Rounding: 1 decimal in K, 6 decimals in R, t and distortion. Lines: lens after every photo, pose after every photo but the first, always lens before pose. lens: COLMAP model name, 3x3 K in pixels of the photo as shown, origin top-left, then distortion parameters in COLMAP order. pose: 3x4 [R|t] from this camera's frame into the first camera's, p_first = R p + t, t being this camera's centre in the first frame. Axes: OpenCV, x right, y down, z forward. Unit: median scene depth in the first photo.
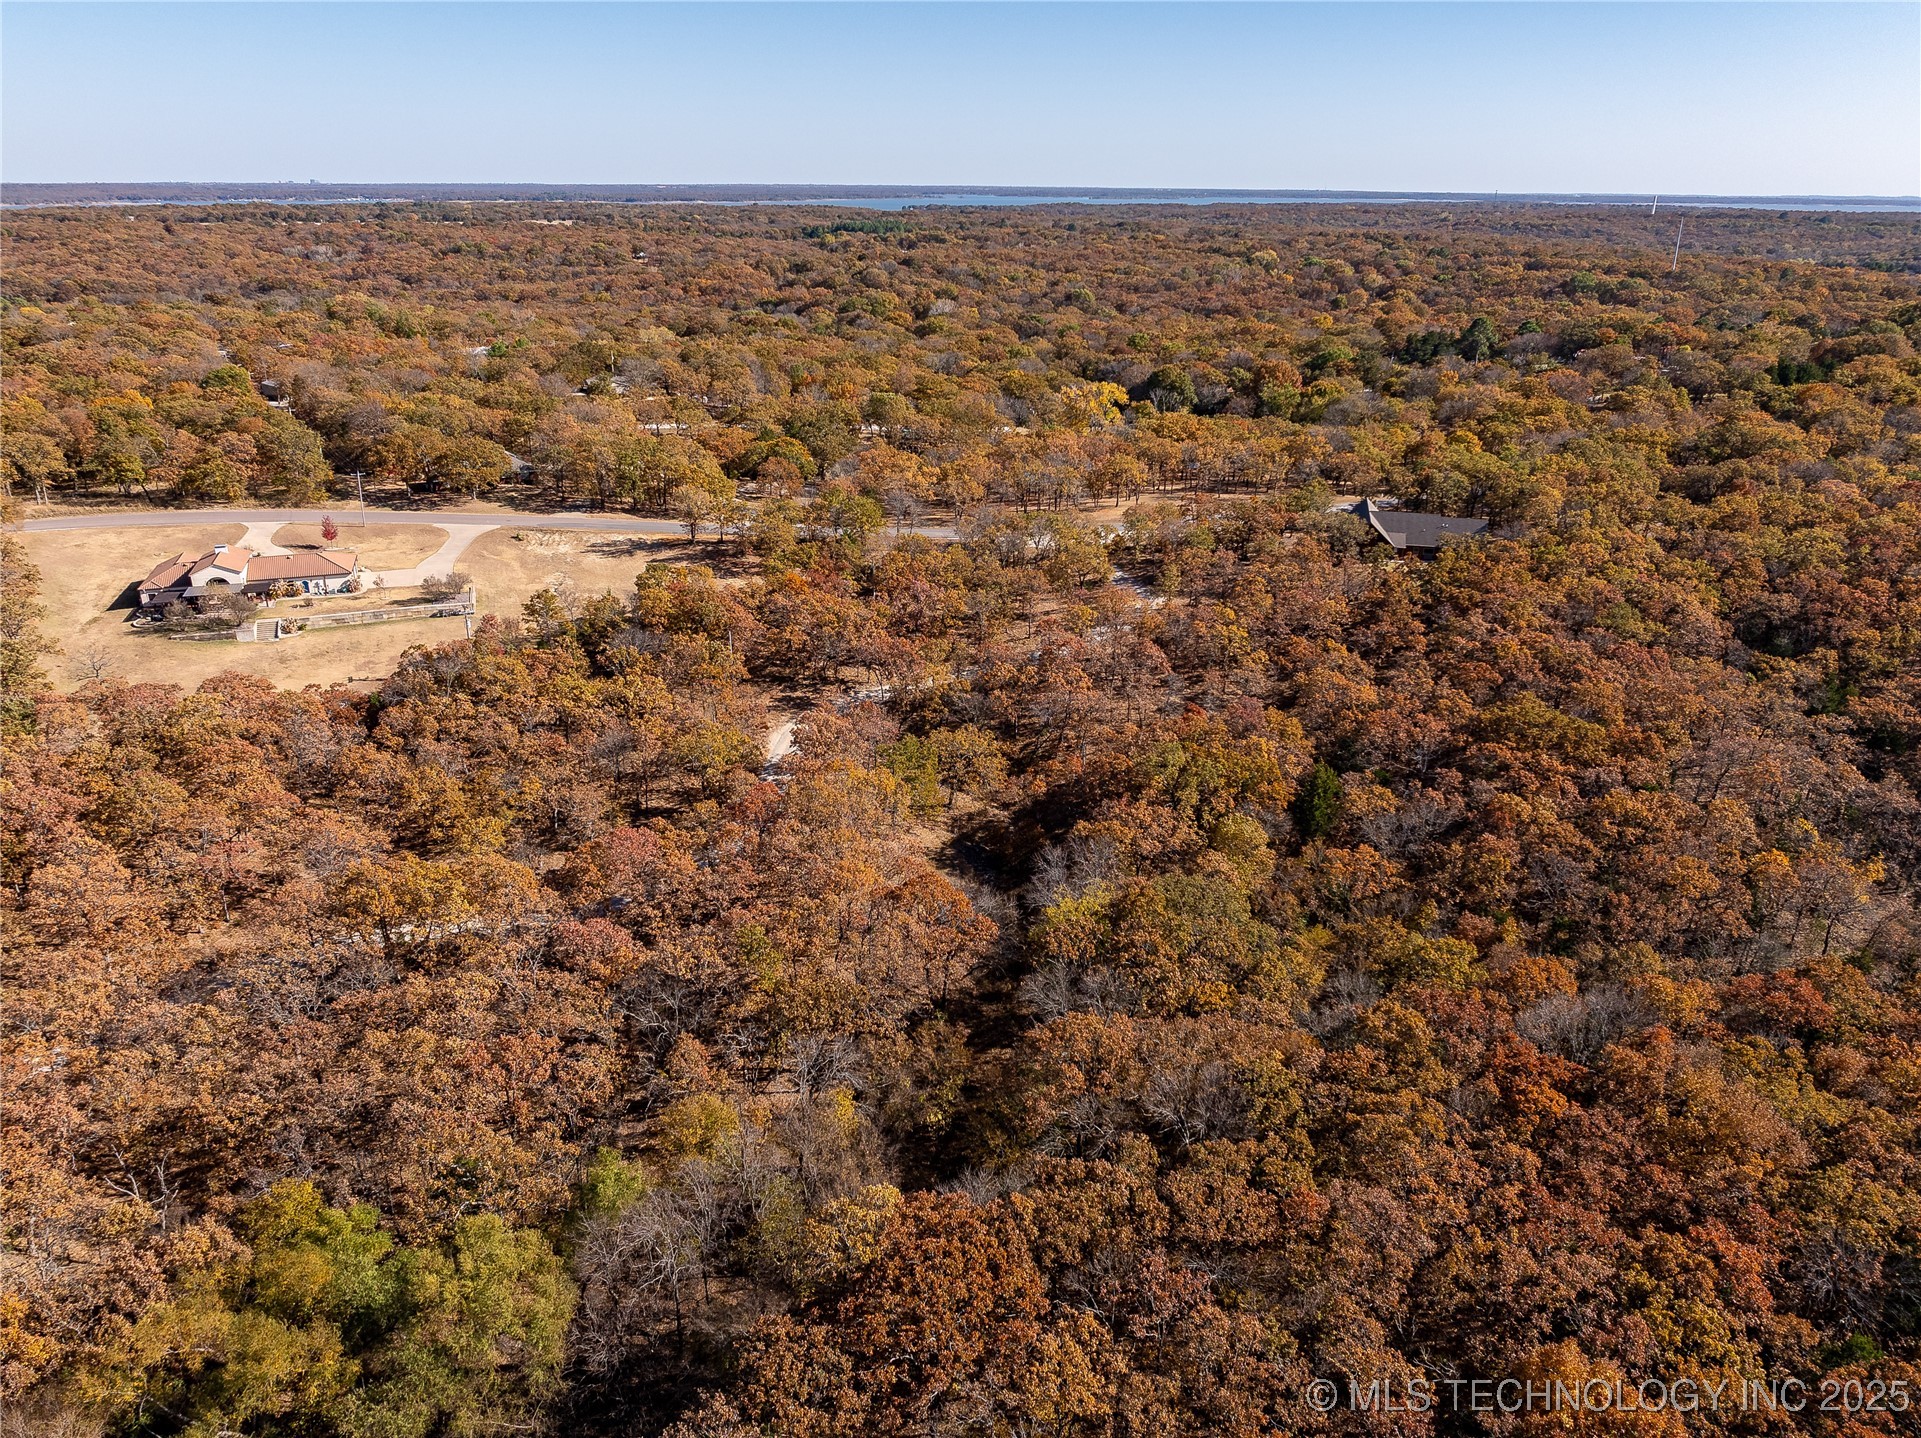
lens RADIAL K [[1331.7, 0, 960.5], [0, 1331.7, 719.0], [0, 0, 1]] dist [-0.023784, 0.007316]
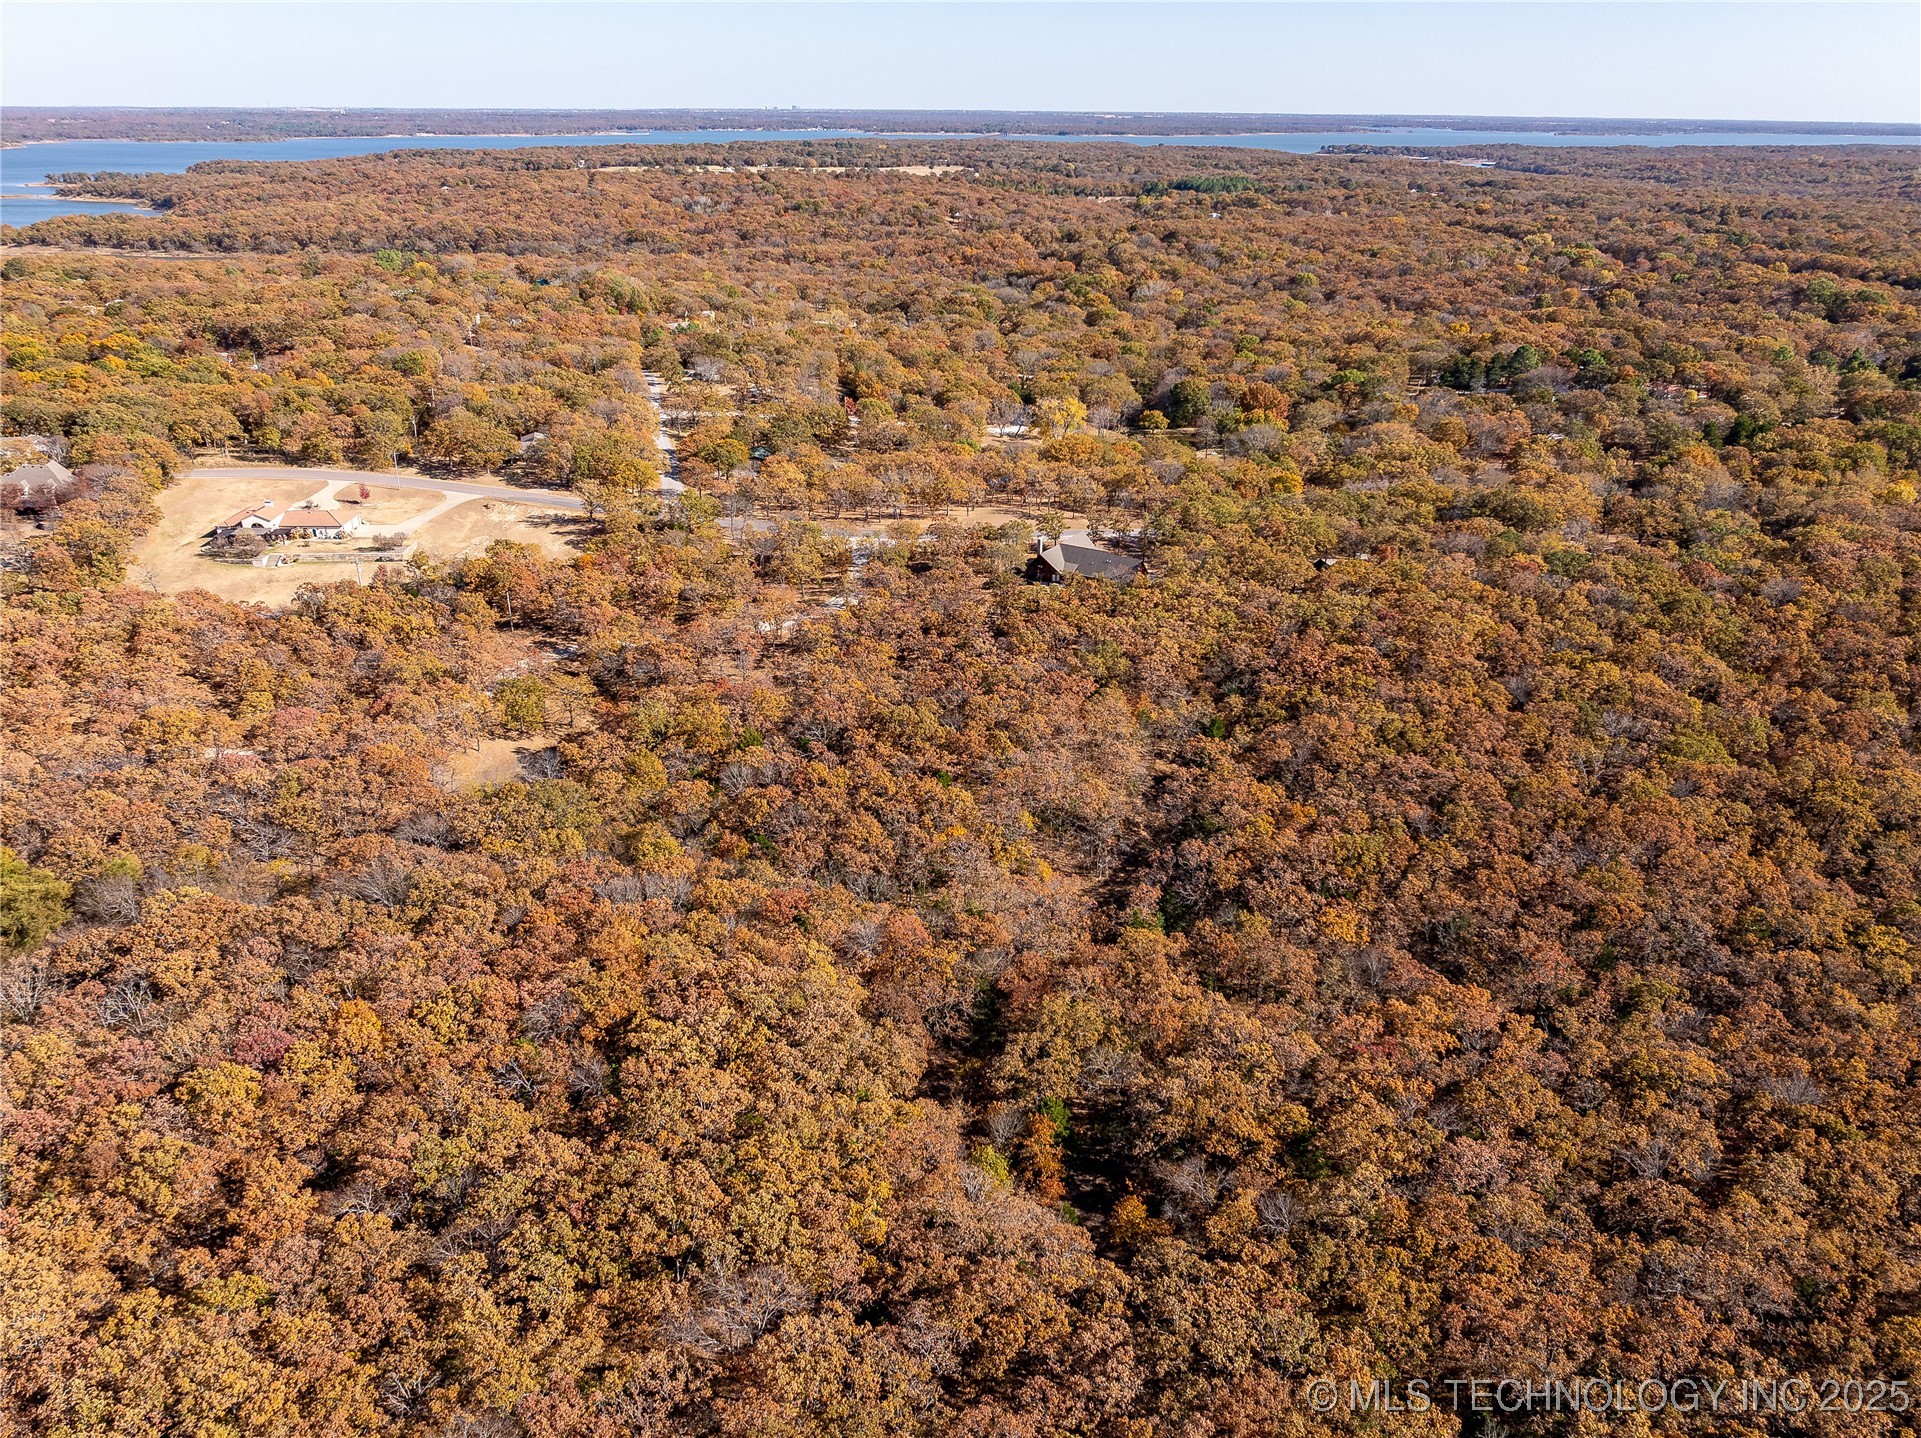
lens RADIAL K [[1340.7, 0, 960.5], [0, 1340.7, 719.0], [0, 0, 1]] dist [-0.033337, 0.020728]
pose [[0.948867, 0.129726, -0.287788, 0.568637], [-0.116183, 0.991181, 0.063728, -0.060554], [0.293517, -0.027033, 0.955572, -0.206469]]
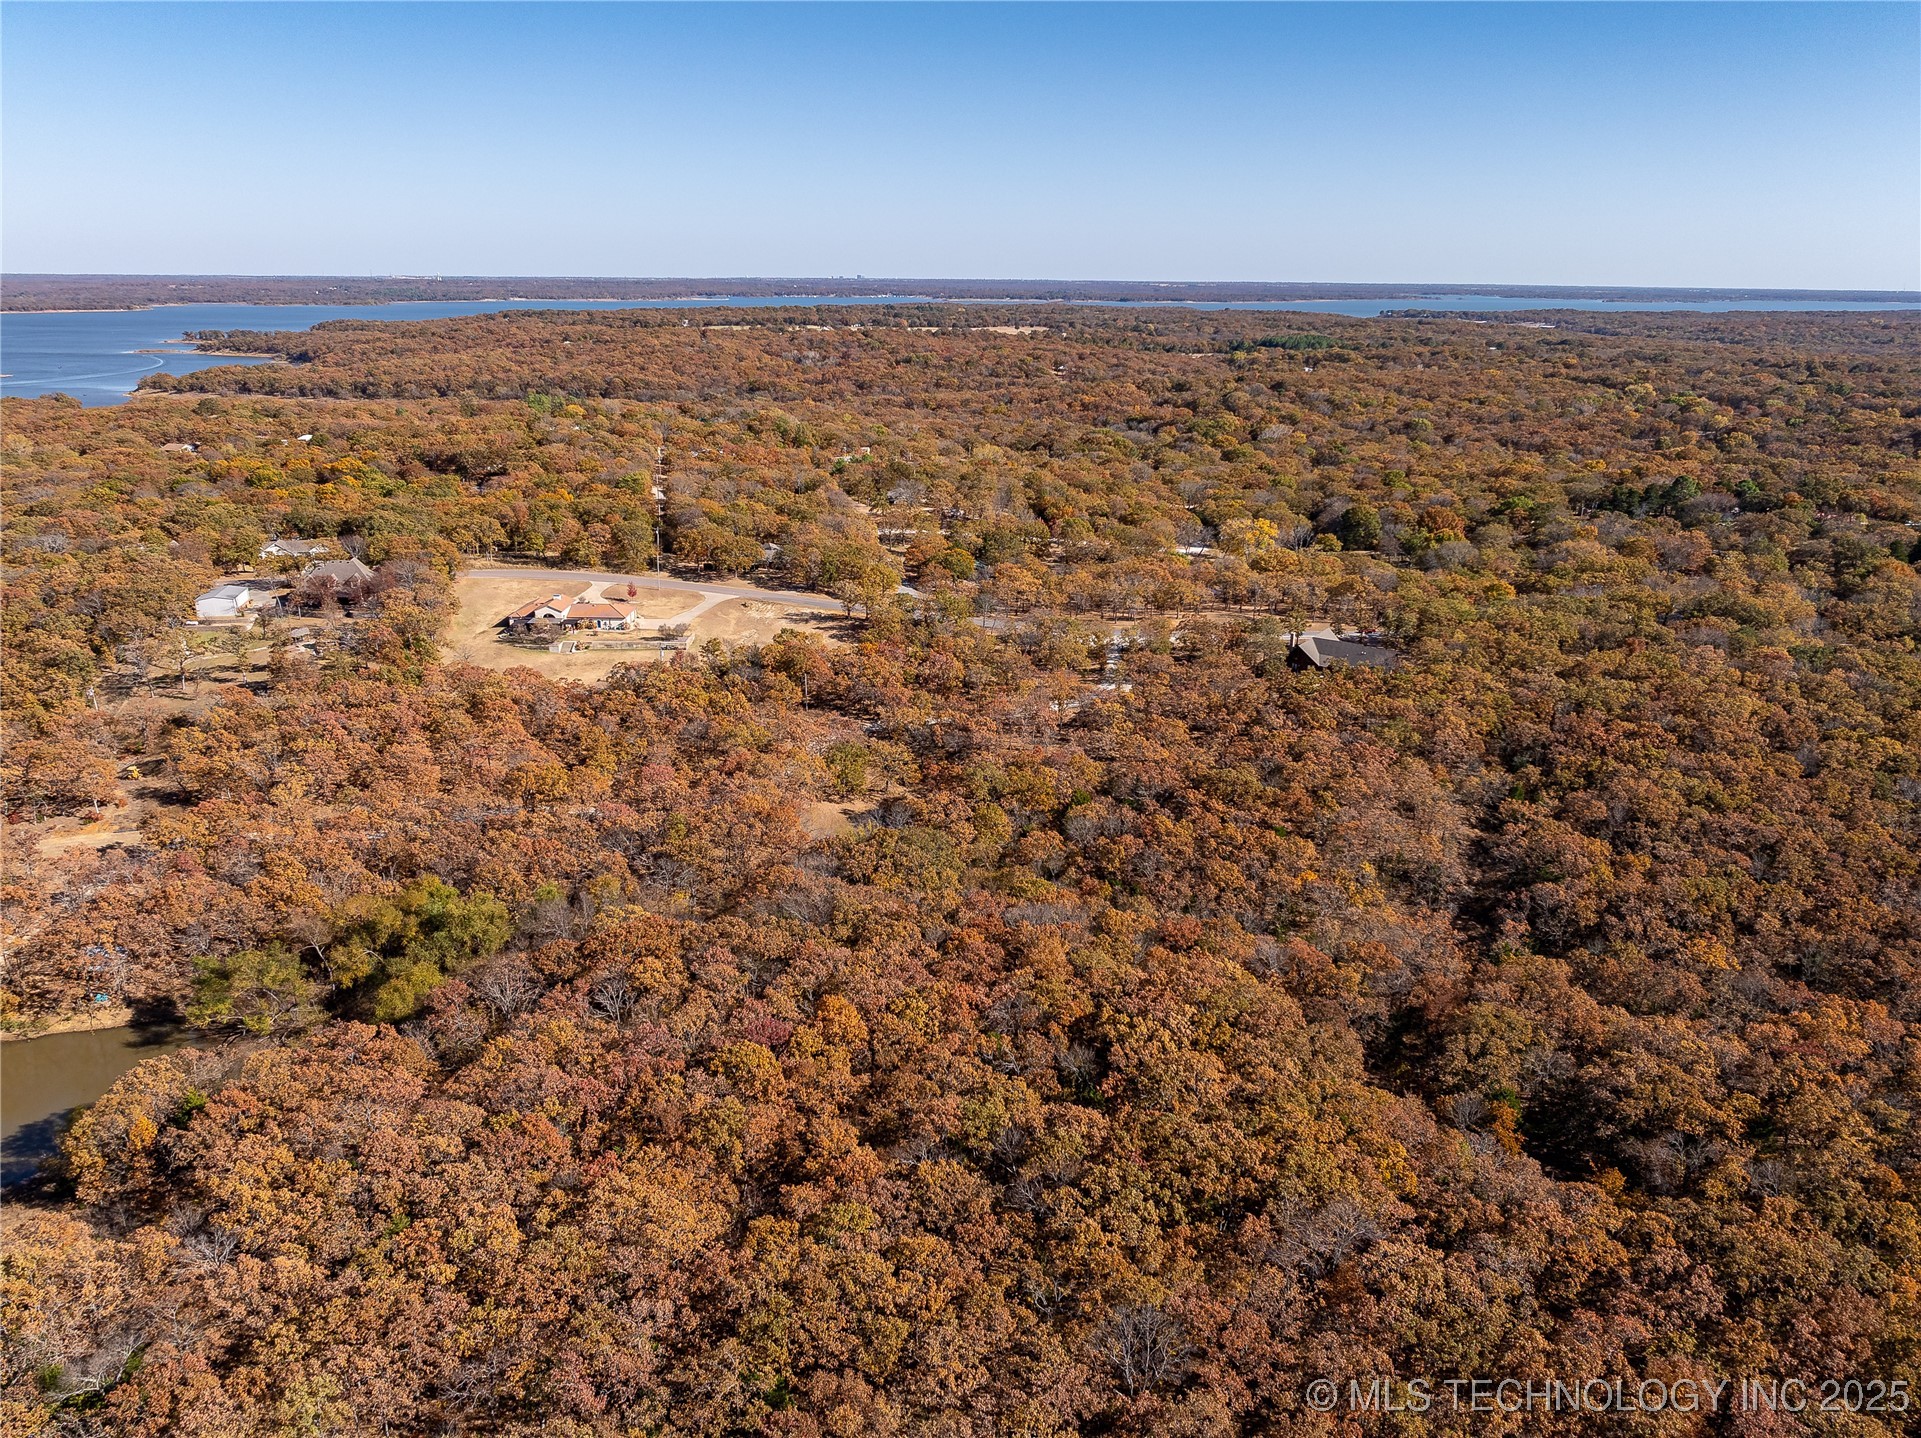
lens RADIAL K [[1340.7, 0, 960.5], [0, 1340.7, 719.0], [0, 0, 1]] dist [-0.033337, 0.020728]
pose [[0.936359, 0.108558, -0.333838, 0.409125], [-0.129931, 0.990620, -0.042303, 0.023568], [0.326114, 0.082986, 0.941681, -0.333946]]
